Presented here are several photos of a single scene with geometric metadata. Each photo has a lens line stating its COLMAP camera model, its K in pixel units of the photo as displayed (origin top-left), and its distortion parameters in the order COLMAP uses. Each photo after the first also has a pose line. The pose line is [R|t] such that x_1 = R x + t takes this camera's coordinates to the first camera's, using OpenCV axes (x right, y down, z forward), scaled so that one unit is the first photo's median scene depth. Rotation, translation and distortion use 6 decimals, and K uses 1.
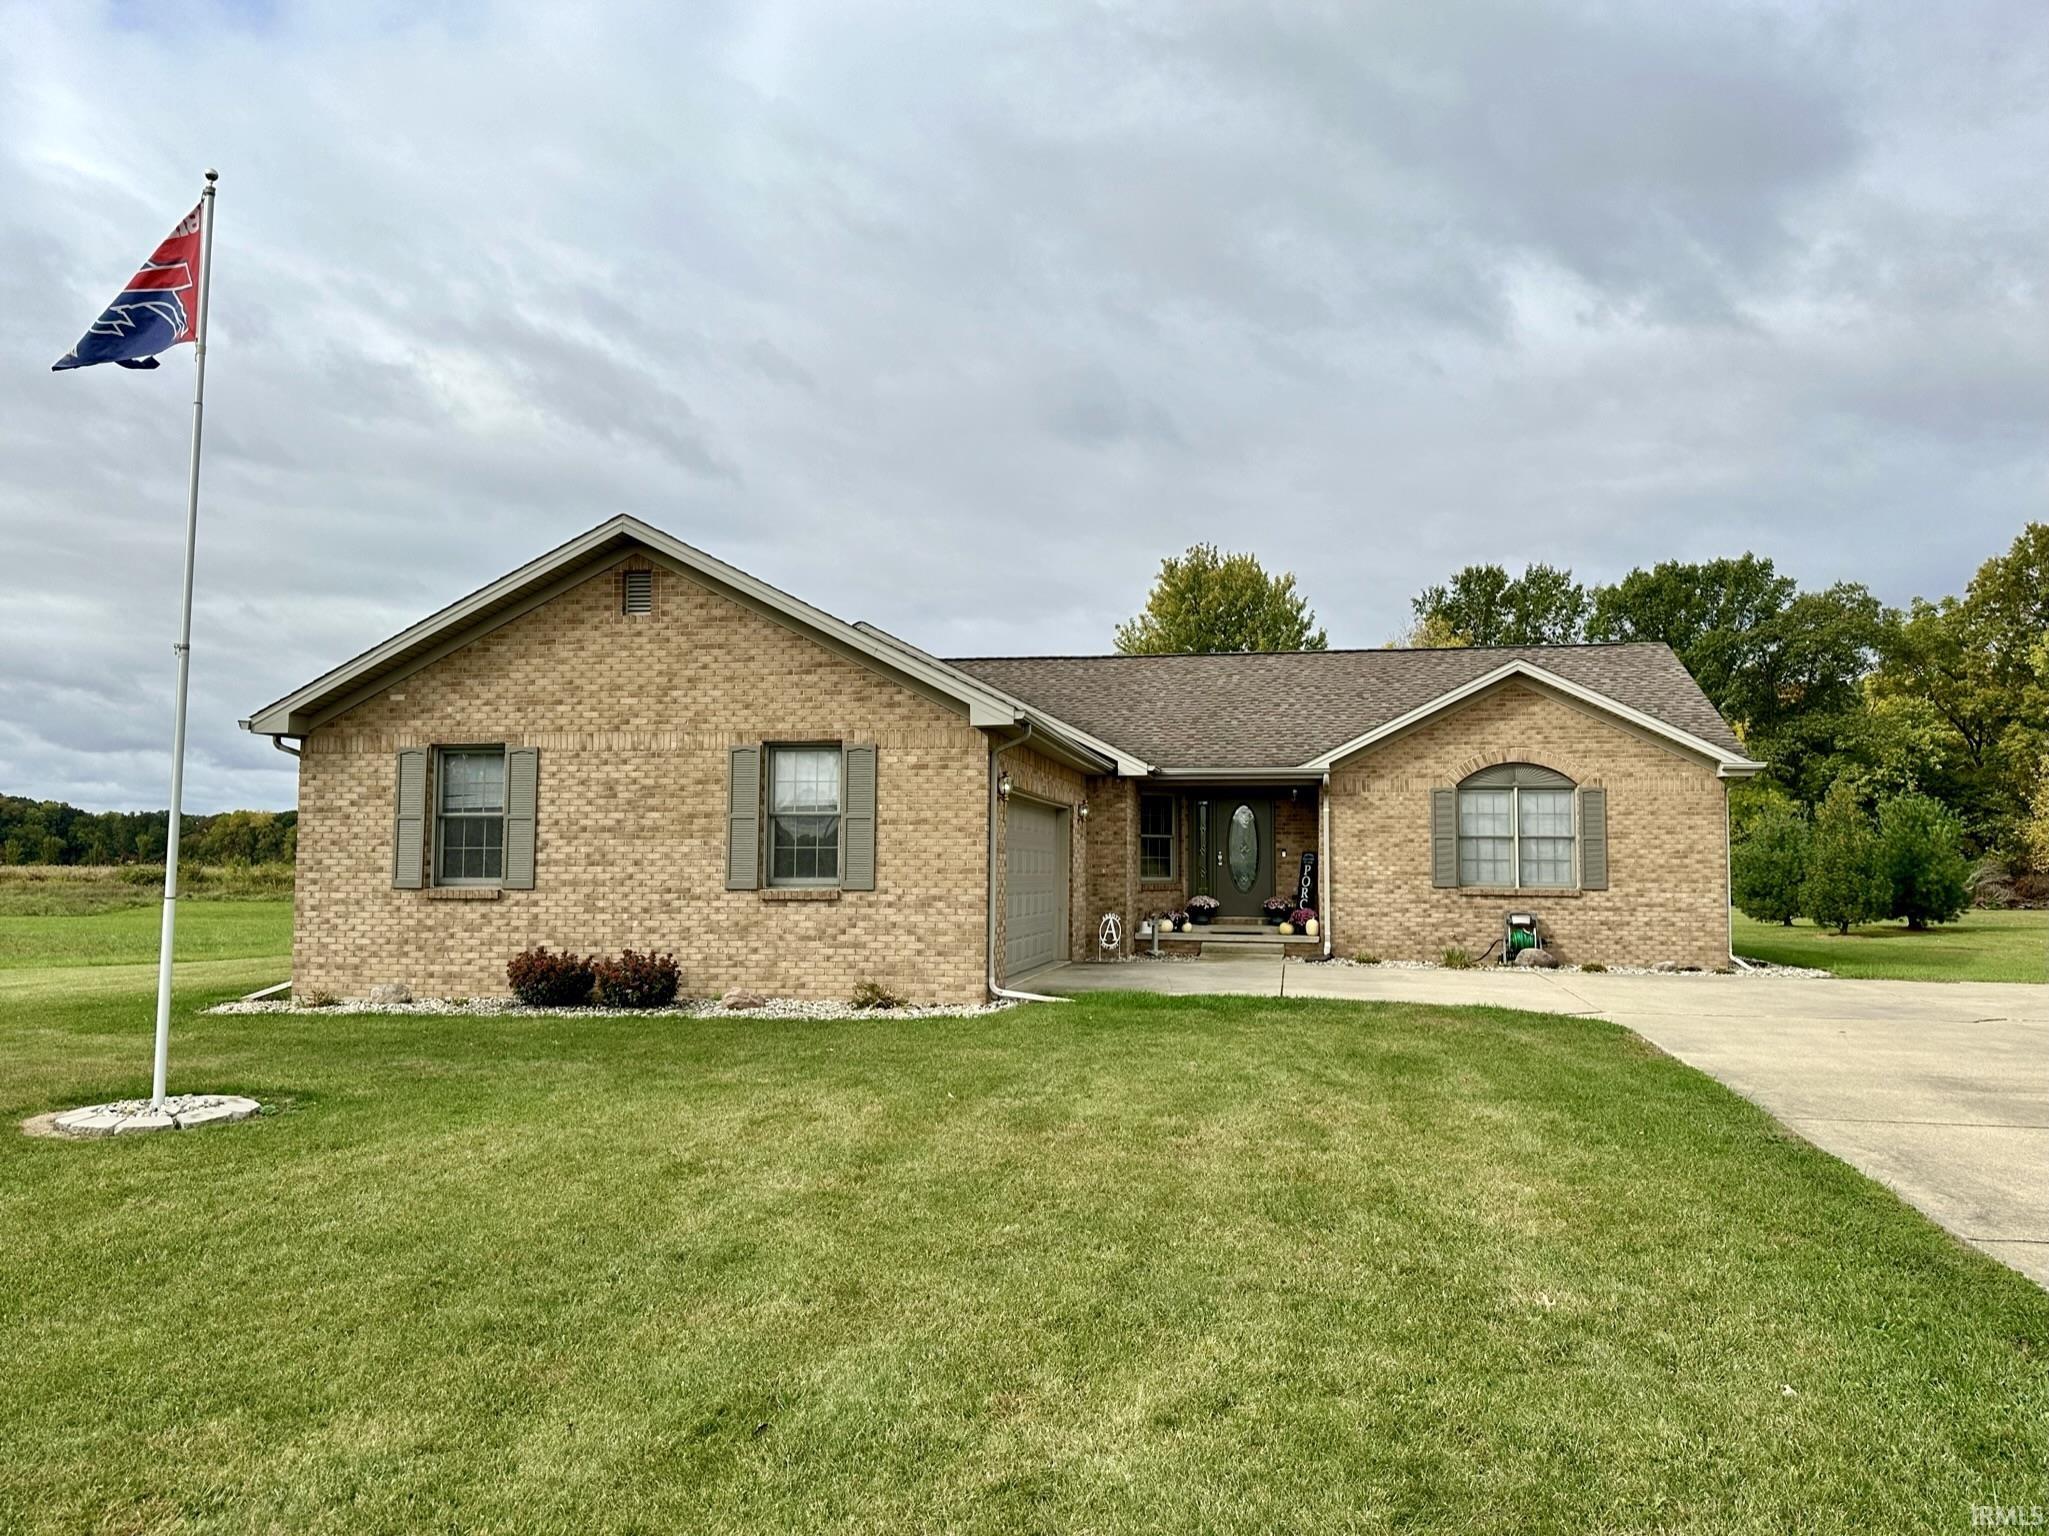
lens RADIAL K [[1478.8, 0, 1024.5], [0, 1478.8, 768.0], [0, 0, 1]] dist [0.180894, -0.301562]
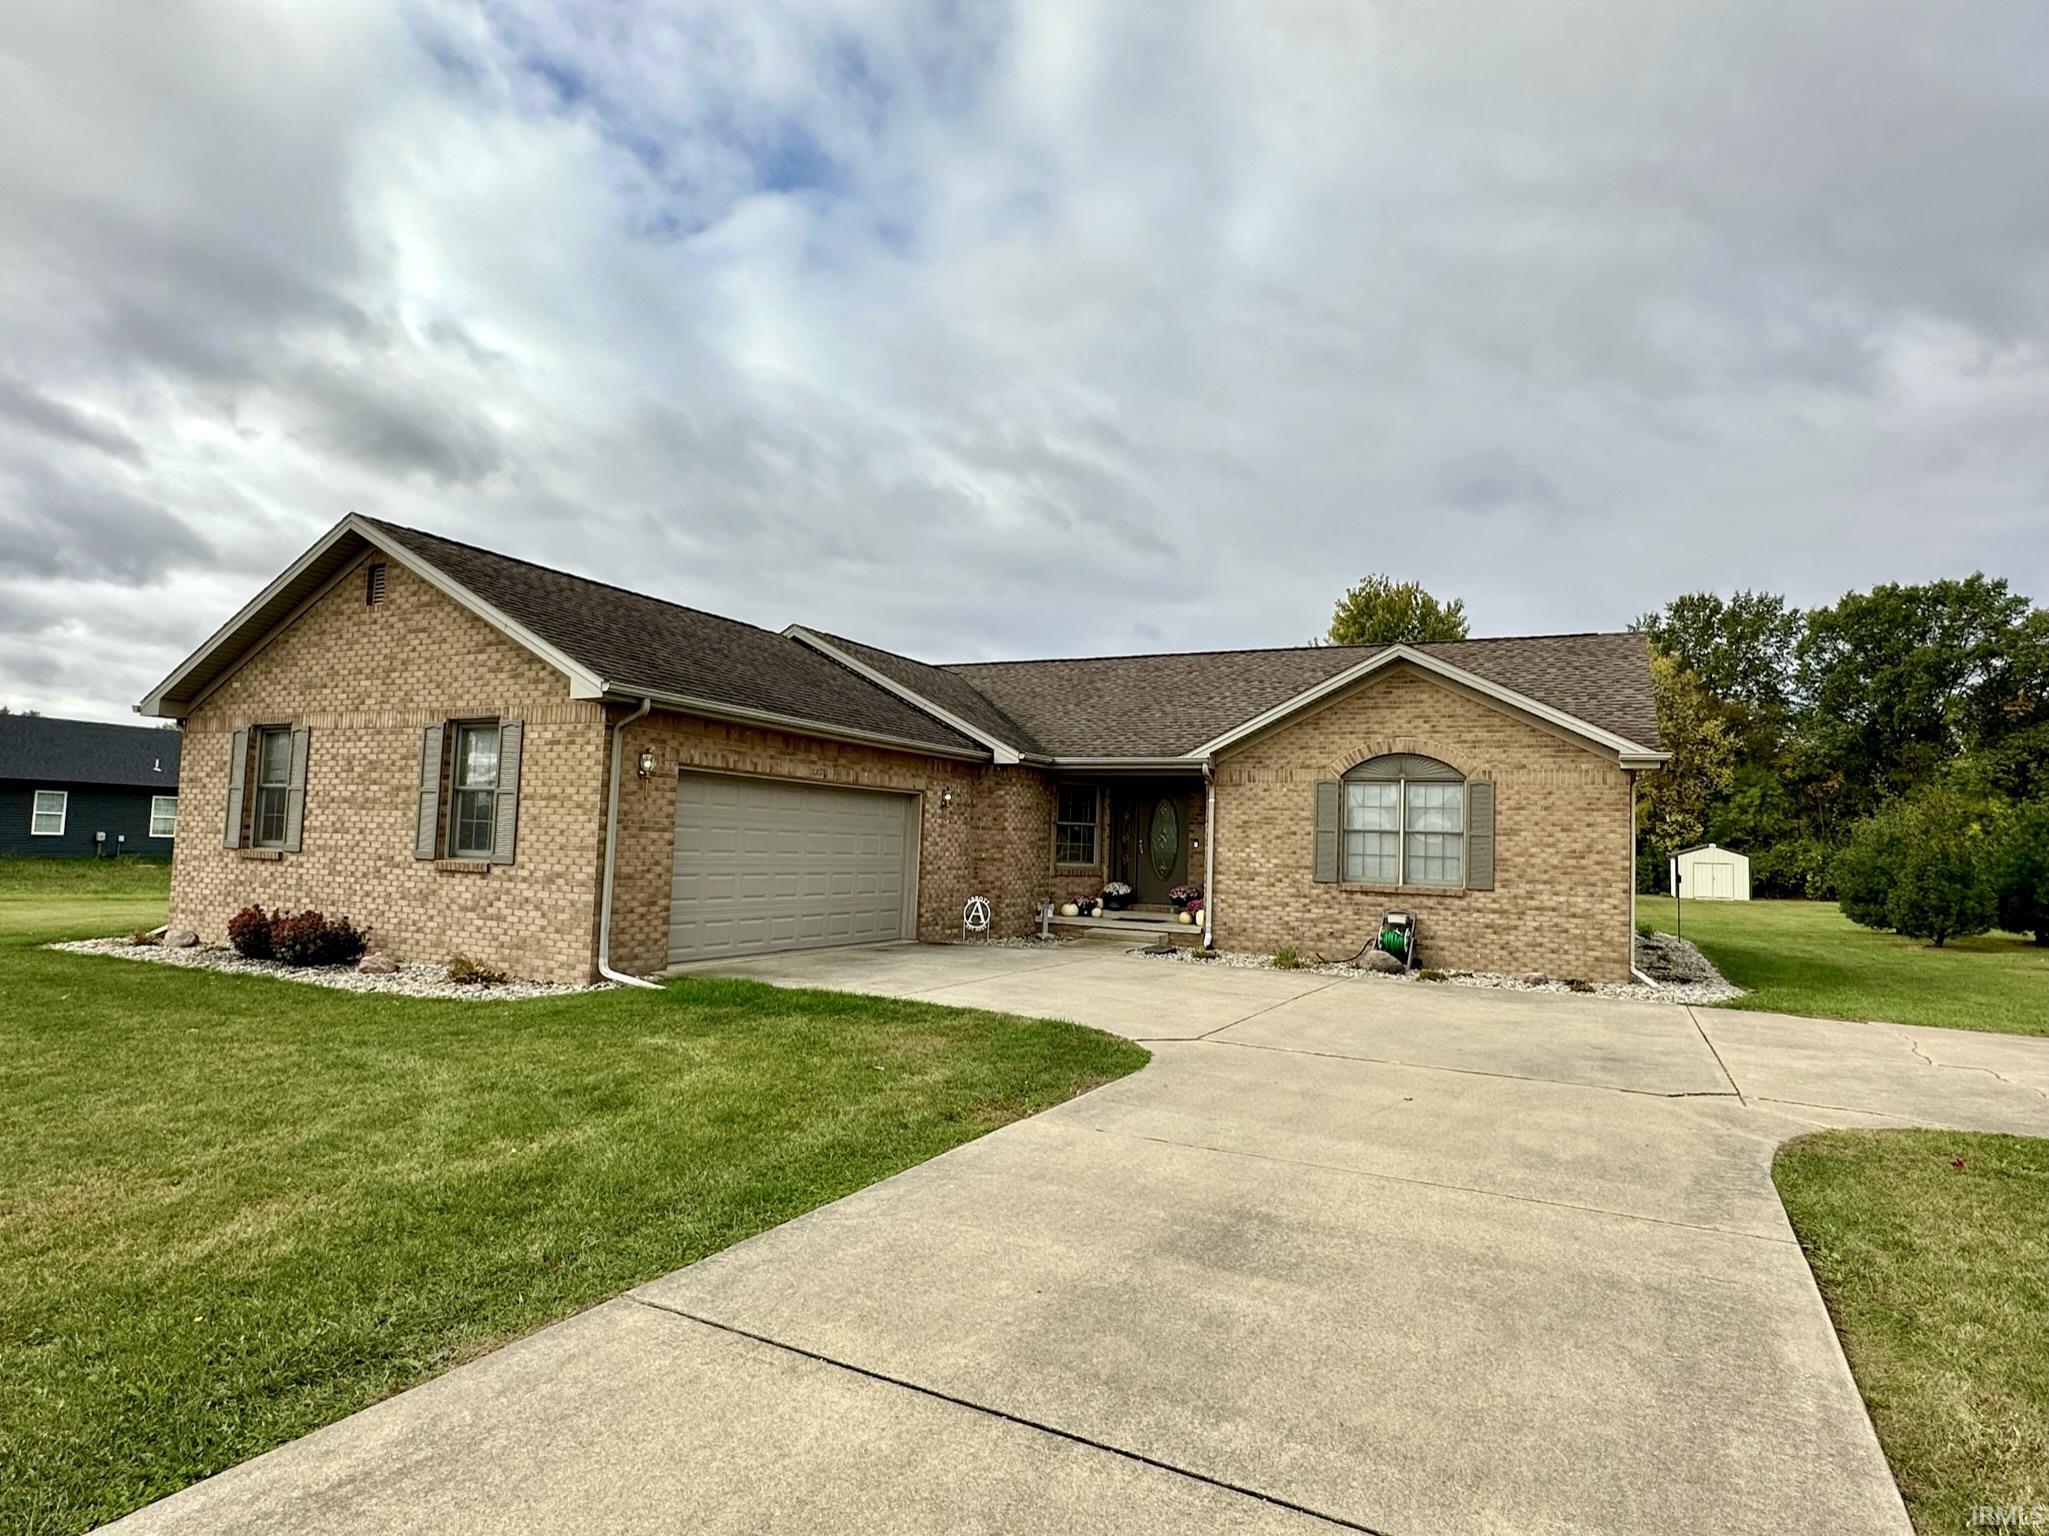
lens RADIAL K [[1119.0, 0, 1024.5], [0, 1119.0, 768.0], [0, 0, 1]] dist [0.001782, 0.000690]
pose [[0.955193, 0.008194, -0.295869, 0.323614], [-0.009887, 0.999942, -0.004224, 0.011677], [0.295818, 0.006960, 0.955219, 0.266650]]
